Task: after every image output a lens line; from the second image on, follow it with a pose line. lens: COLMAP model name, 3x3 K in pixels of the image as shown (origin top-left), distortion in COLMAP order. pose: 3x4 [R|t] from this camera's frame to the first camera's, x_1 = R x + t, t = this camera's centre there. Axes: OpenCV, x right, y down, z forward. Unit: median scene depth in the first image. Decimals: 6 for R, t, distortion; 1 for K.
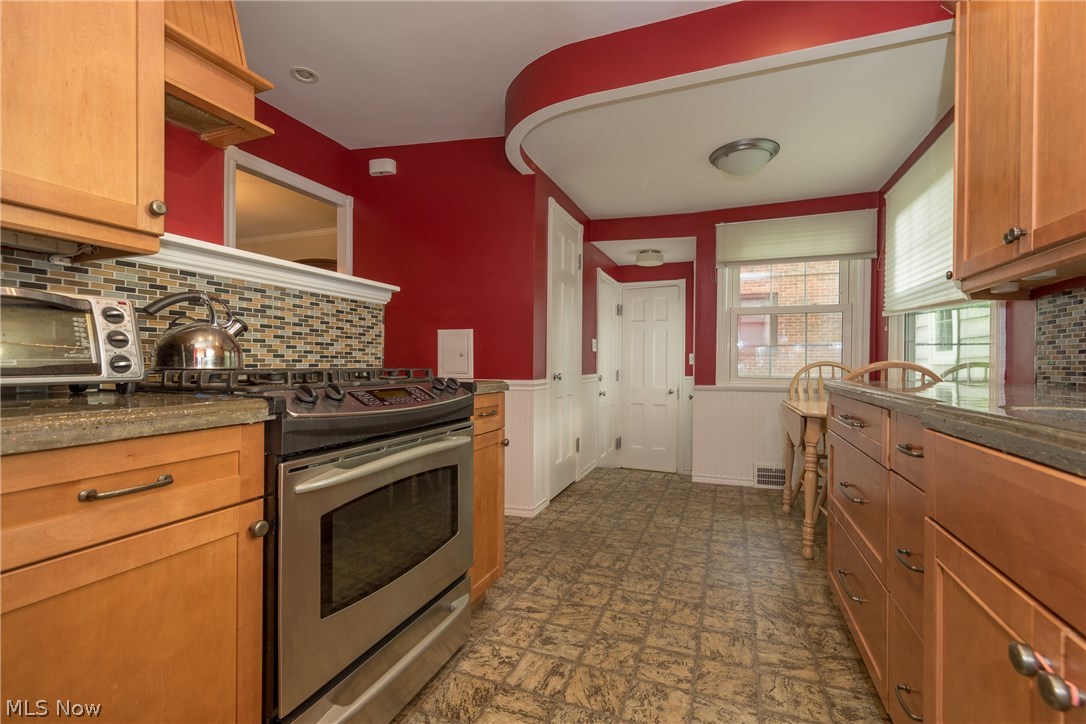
lens RADIAL K [[465.3, 0, 543.5], [0, 465.3, 362.9], [0, 0, 1]] dist [0.013374, -0.001057]
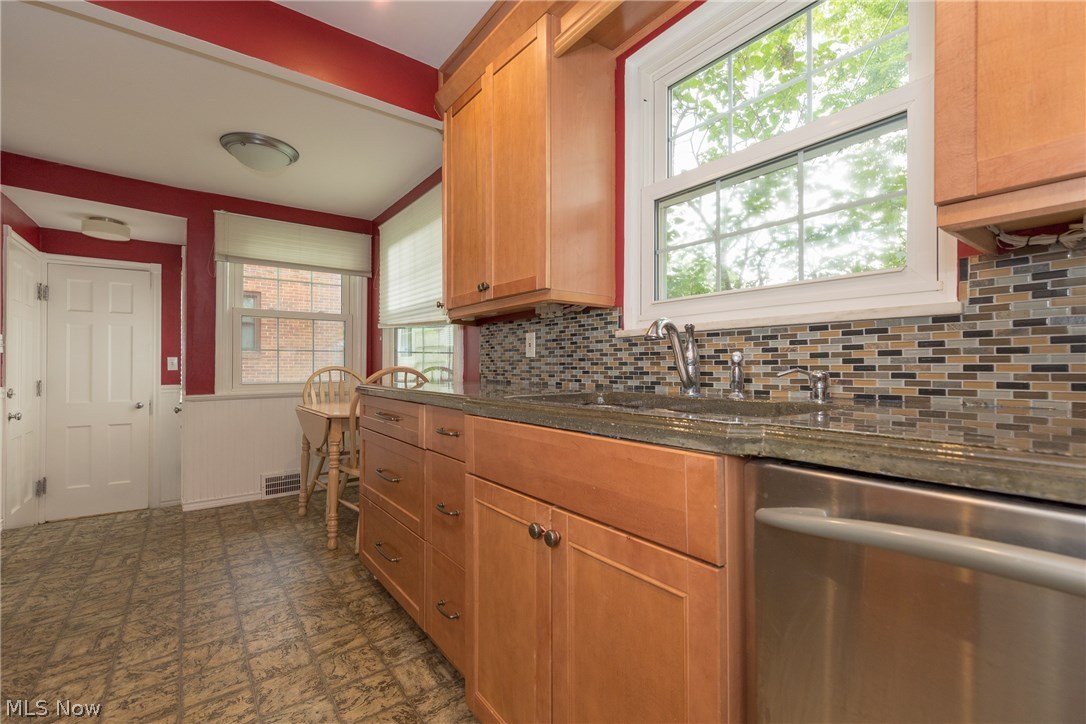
lens RADIAL K [[484.5, 0, 544.4], [0, 484.5, 361.7], [0, 0, 1]] dist [0.002380, 0.000810]
pose [[0.527808, 0.000433, 0.849364, -0.112763], [0.007058, 0.999963, -0.004896, -0.005655], [-0.849334, 0.008579, 0.527785, -0.008227]]
